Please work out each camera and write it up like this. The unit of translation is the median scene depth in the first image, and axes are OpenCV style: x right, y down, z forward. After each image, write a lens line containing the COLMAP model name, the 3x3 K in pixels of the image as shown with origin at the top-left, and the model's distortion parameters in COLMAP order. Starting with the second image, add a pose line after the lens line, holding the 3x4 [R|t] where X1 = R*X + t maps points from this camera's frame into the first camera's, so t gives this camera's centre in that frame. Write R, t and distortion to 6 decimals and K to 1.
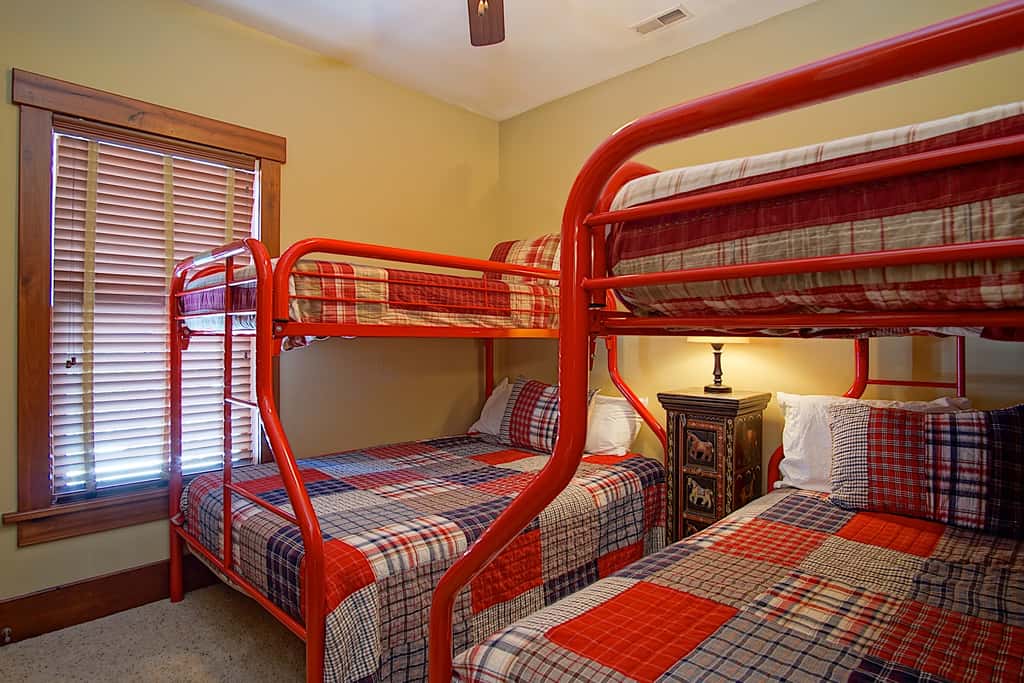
lens RADIAL K [[569.8, 0, 505.7], [0, 569.8, 334.1], [0, 0, 1]] dist [-0.030810, 0.003795]
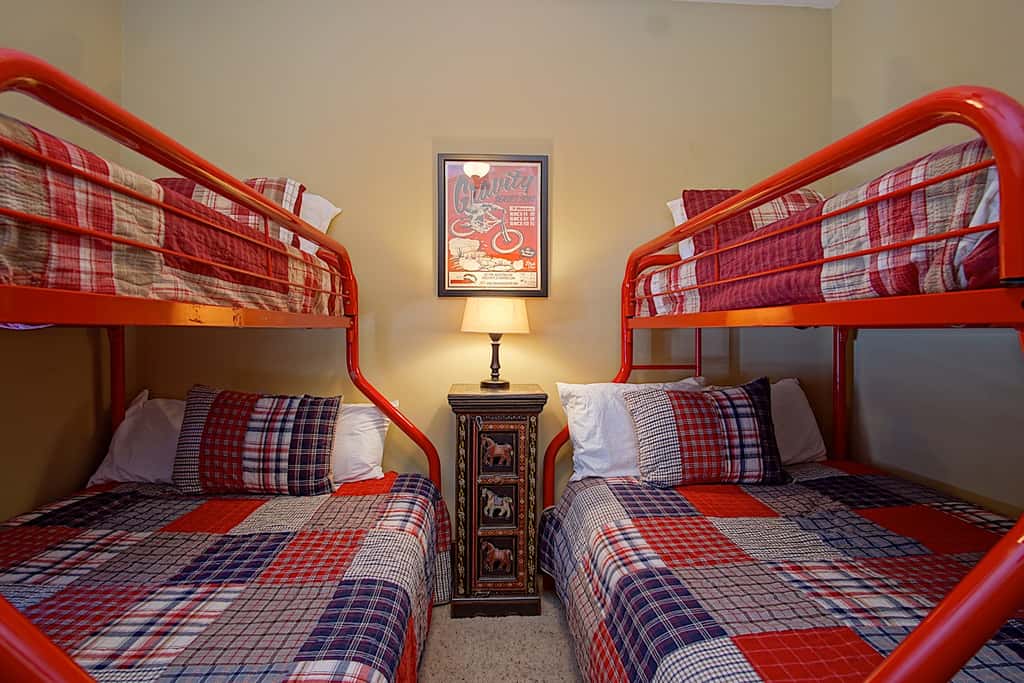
lens RADIAL K [[569.8, 0, 505.7], [0, 569.8, 334.1], [0, 0, 1]] dist [-0.030810, 0.003795]
pose [[0.662441, -0.010012, 0.749047, -0.379250], [-0.003459, 0.999859, 0.016423, 0.002917], [-0.749106, -0.013470, 0.662313, 0.501012]]
